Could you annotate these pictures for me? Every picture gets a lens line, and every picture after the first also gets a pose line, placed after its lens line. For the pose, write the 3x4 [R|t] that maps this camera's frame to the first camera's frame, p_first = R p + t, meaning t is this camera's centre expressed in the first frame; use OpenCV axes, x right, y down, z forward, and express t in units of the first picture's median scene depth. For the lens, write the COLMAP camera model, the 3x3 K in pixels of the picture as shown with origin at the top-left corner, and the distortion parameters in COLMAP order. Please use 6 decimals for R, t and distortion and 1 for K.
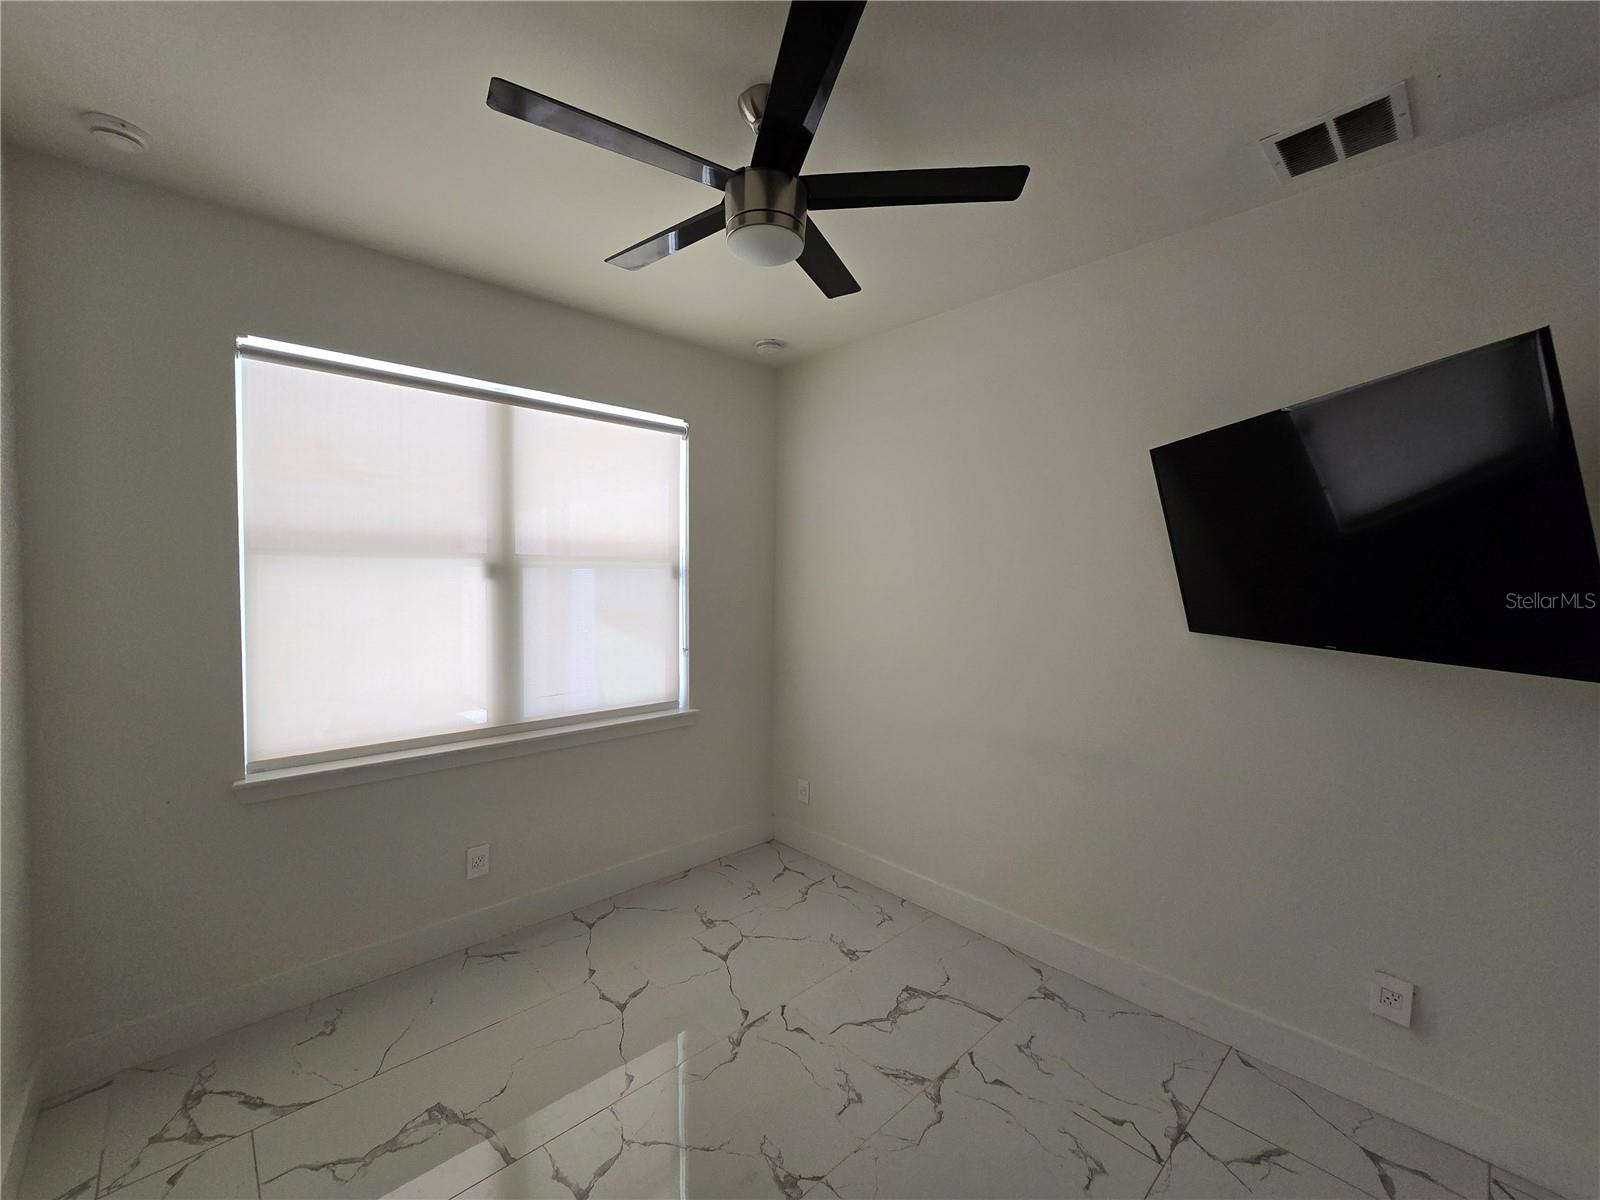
lens RADIAL K [[658.2, 0, 794.8], [0, 658.2, 601.1], [0, 0, 1]] dist [-0.004207, 0.000856]
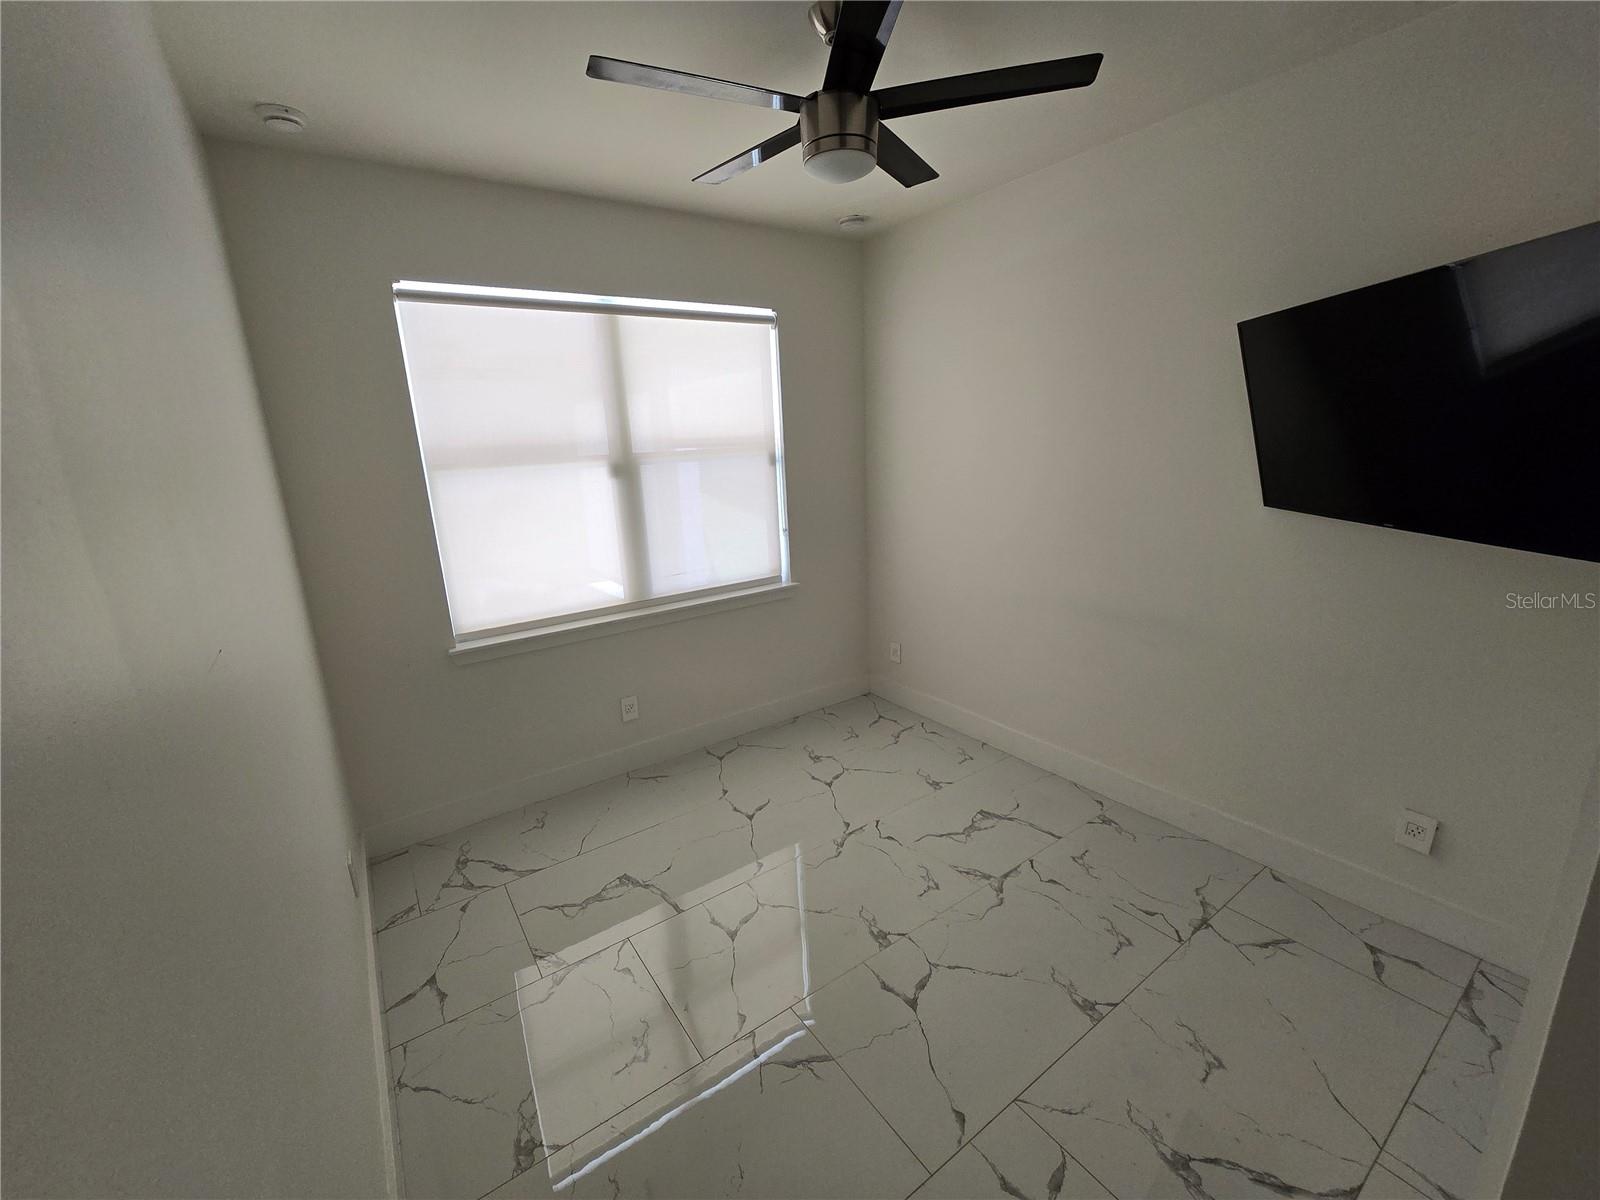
lens RADIAL K [[658.2, 0, 789.4], [0, 658.2, 599.9], [0, 0, 1]] dist [-0.004207, 0.000856]
pose [[0.987033, -0.016502, -0.159666, 0.027575], [0.049626, 0.977342, 0.205768, -0.064653], [0.152653, -0.211024, 0.965487, -0.158542]]
